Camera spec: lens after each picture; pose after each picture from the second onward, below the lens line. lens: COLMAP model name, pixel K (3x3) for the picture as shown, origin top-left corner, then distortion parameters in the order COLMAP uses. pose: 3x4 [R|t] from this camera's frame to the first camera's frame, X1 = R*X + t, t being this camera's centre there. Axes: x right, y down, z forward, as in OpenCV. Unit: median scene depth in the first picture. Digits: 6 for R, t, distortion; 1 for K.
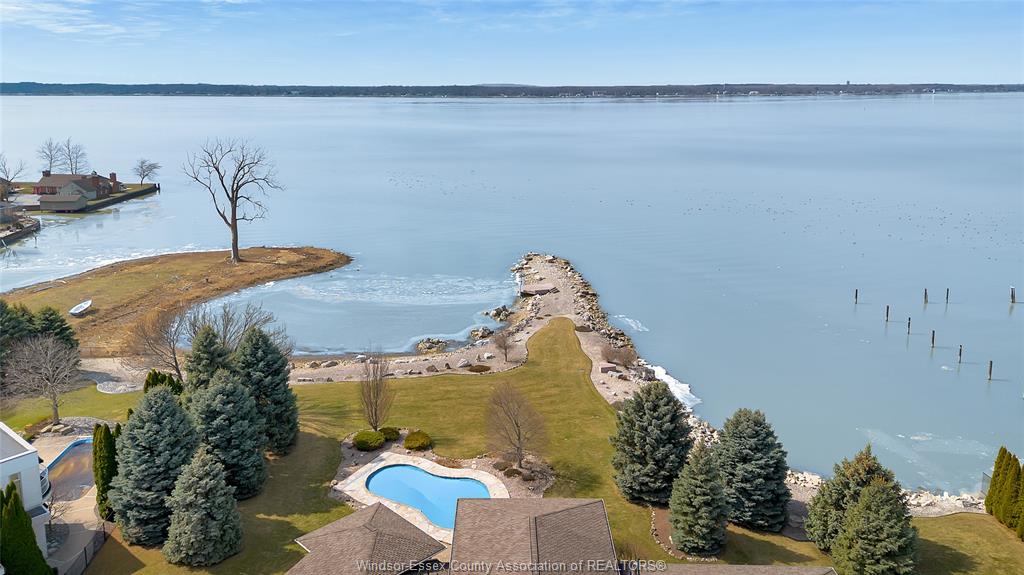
lens RADIAL K [[741.9, 0, 496.7], [0, 741.9, 288.4], [0, 0, 1]] dist [0.046534, -0.043838]
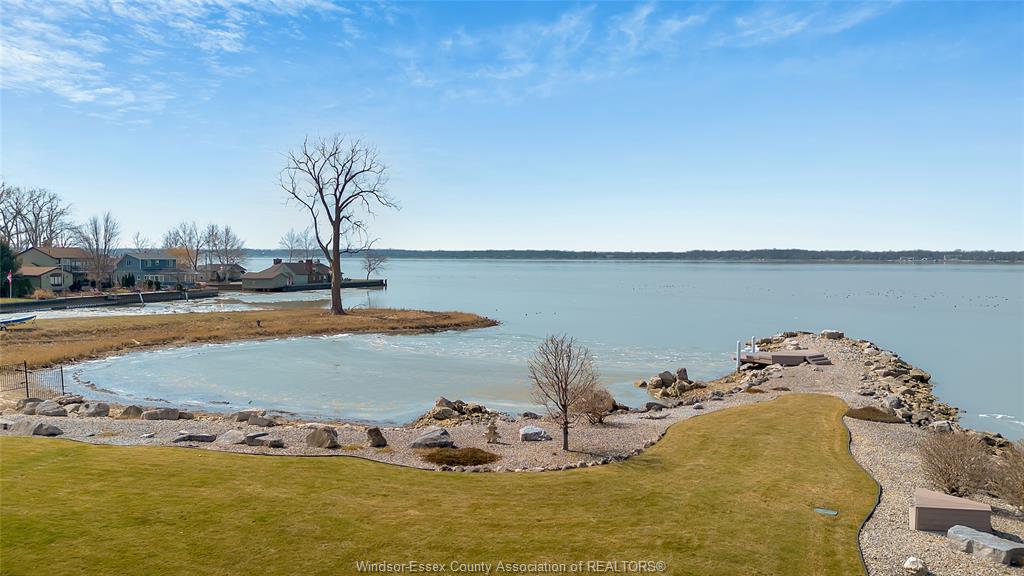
lens RADIAL K [[737.0, 0, 512.0], [0, 737.0, 288.0], [0, 0, 1]] dist [0.052056, -0.053173]
pose [[0.920378, 0.024813, -0.390241, 0.070604], [-0.112801, 0.972406, -0.204211, 0.063253], [0.374405, 0.231971, 0.897781, 0.452794]]
